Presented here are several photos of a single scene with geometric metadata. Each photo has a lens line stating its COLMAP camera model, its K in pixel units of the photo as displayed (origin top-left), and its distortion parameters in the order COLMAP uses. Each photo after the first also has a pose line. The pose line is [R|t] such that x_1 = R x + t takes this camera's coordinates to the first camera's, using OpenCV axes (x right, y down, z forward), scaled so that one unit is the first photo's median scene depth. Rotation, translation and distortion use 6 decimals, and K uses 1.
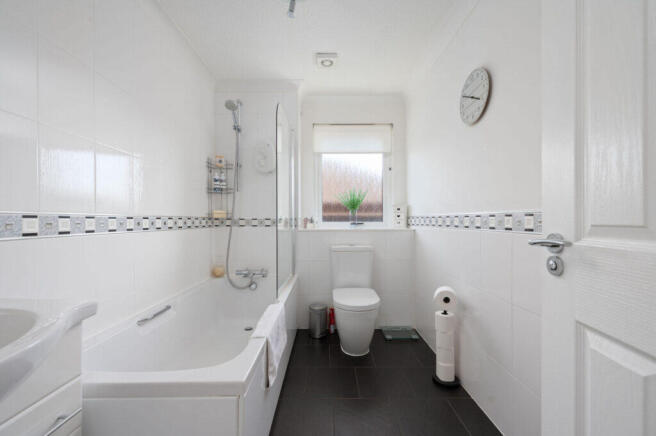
lens RADIAL K [[262.1, 0, 330.7], [0, 262.1, 219.3], [0, 0, 1]] dist [-0.002580, 0.000583]
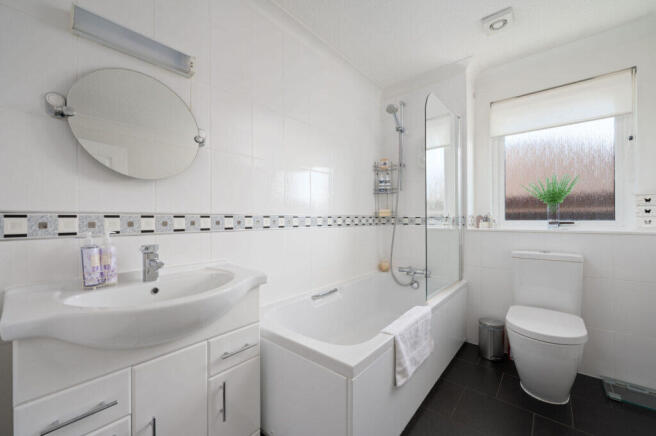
lens RADIAL K [[262.1, 0, 330.2], [0, 262.1, 218.7], [0, 0, 1]] dist [-0.002580, 0.000583]
pose [[0.757182, -0.002326, -0.653200, 0.109680], [0.005030, 0.999985, 0.002269, 0.000229], [0.653185, -0.005004, 0.757182, 0.039696]]
